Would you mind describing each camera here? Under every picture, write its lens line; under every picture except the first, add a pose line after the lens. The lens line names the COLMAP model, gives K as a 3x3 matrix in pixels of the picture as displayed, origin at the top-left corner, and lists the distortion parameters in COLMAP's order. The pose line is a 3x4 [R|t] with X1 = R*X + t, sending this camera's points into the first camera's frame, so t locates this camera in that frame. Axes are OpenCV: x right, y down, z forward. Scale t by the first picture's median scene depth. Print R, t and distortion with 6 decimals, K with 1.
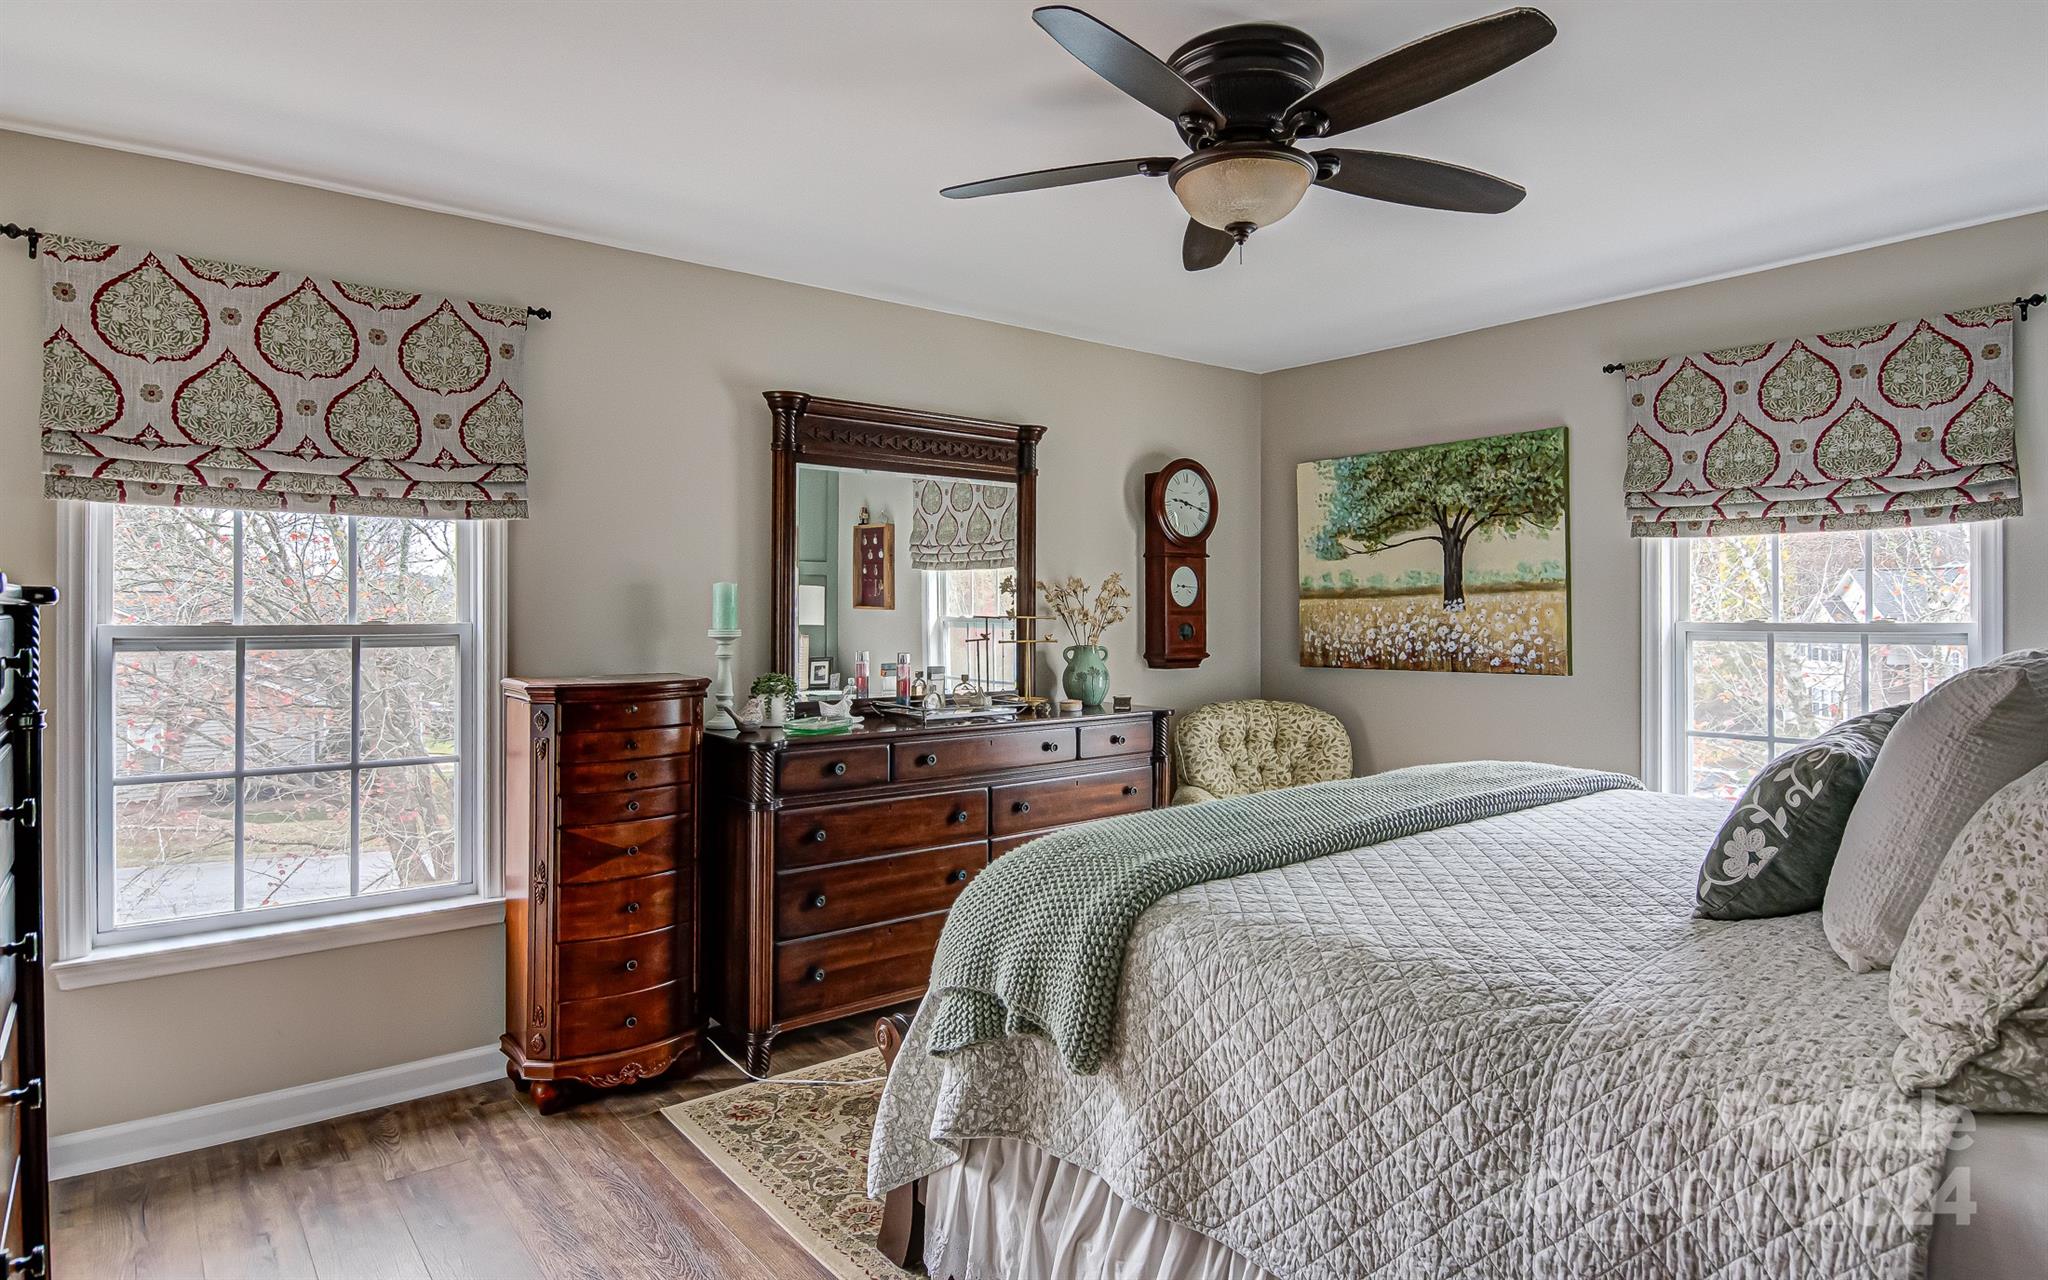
lens RADIAL K [[1114.6, 0, 1053.6], [0, 1114.6, 575.8], [0, 0, 1]] dist [-0.005812, -0.002085]
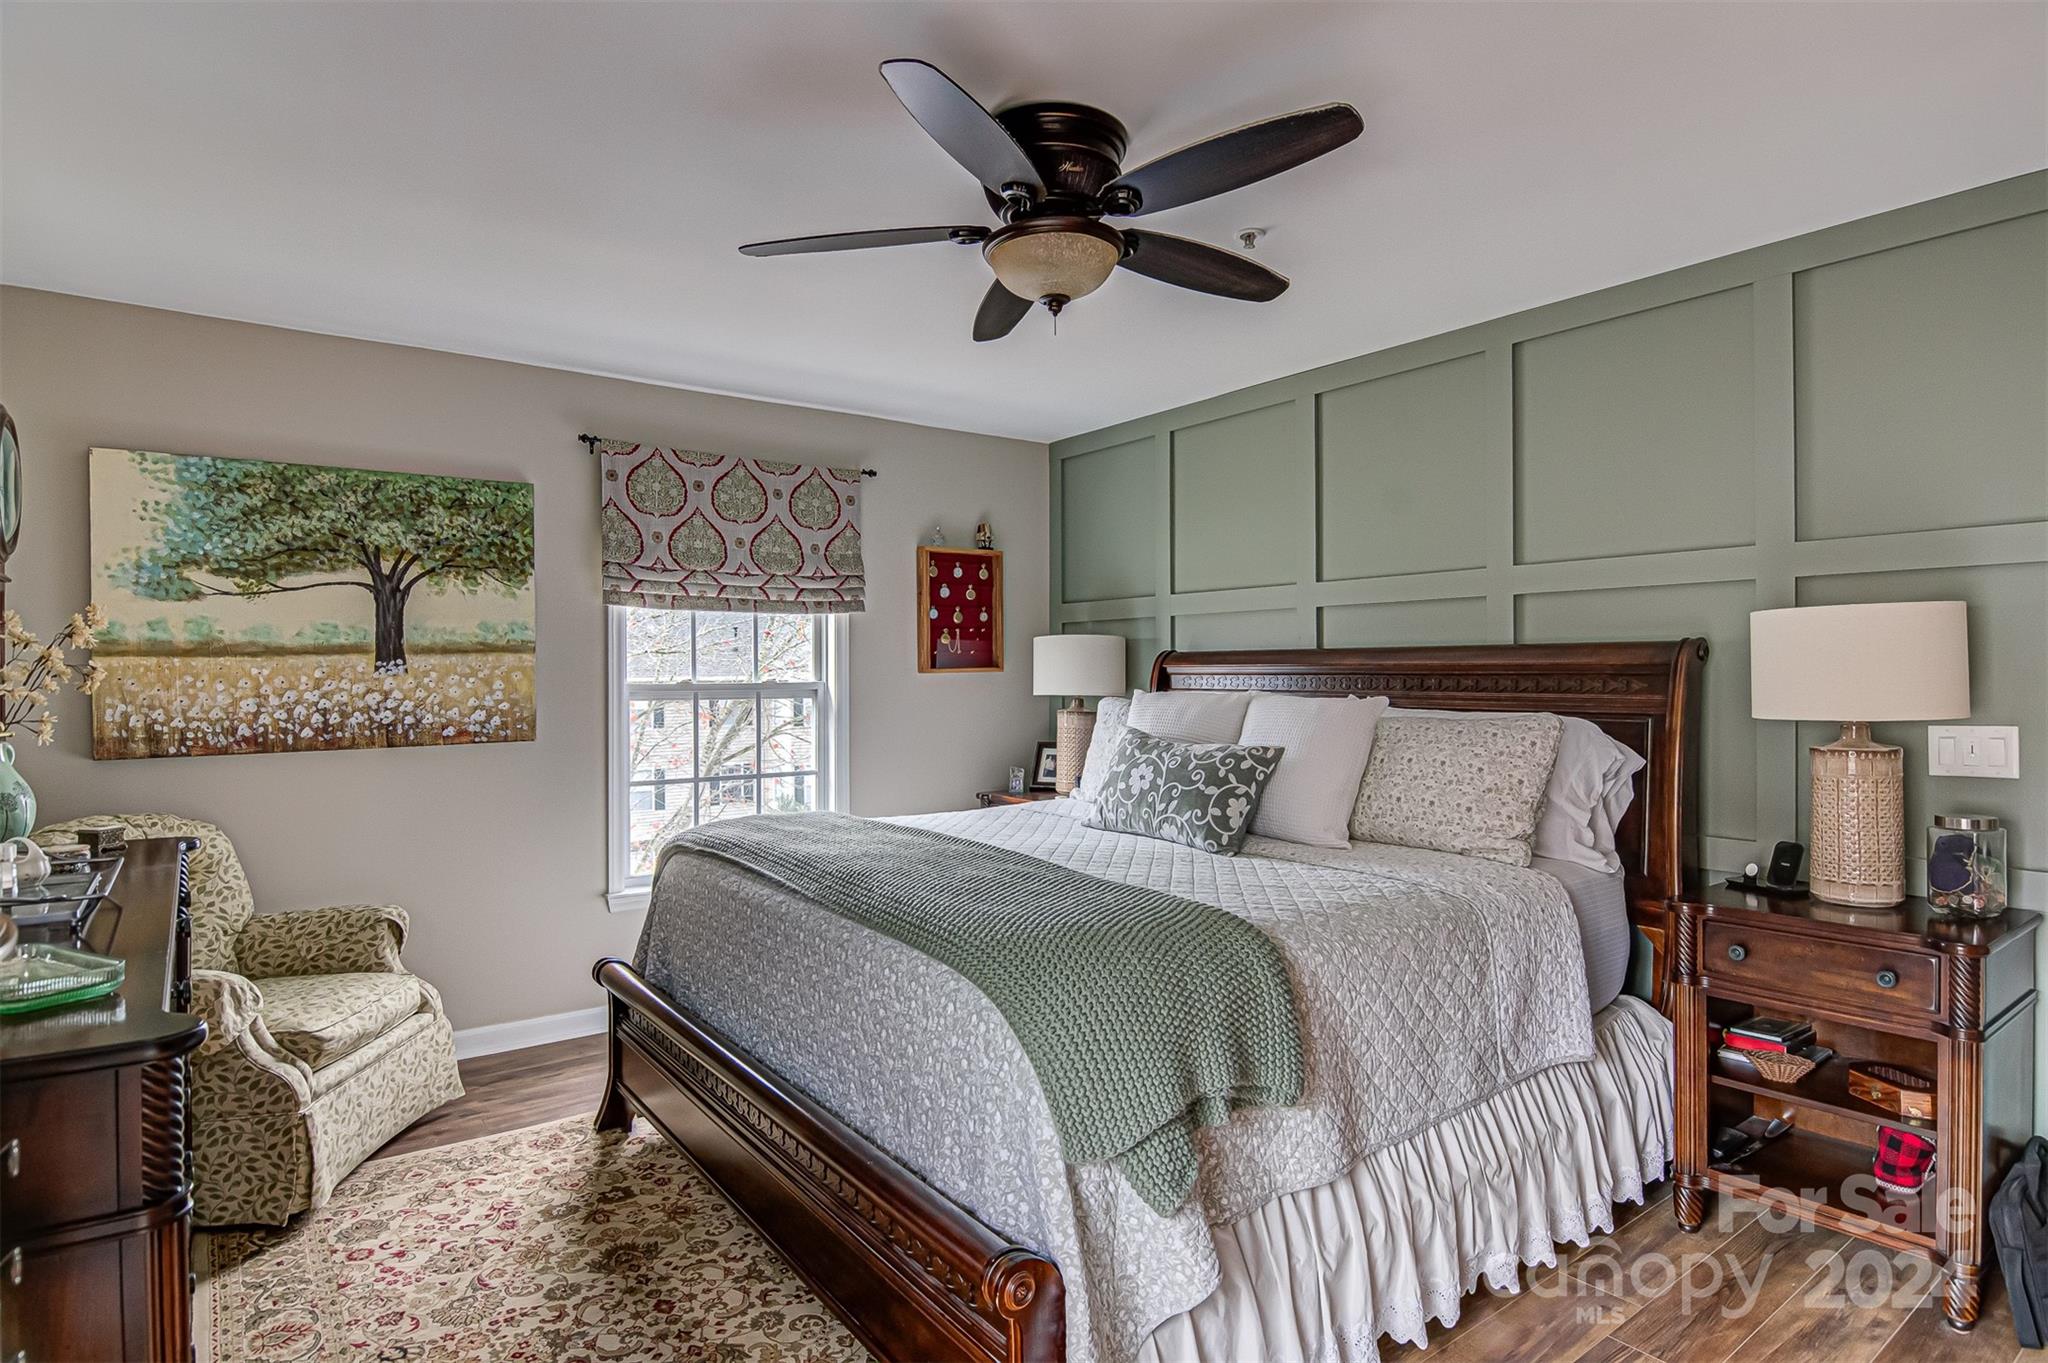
lens RADIAL K [[1069.2, 0, 1011.6], [0, 1069.2, 646.8], [0, 0, 1]] dist [-0.000657, -0.001231]
pose [[0.067116, 0.026251, 0.997400, -0.412321], [-0.029037, 0.999282, -0.024347, 0.017117], [-0.997323, -0.027327, 0.067830, 0.486431]]
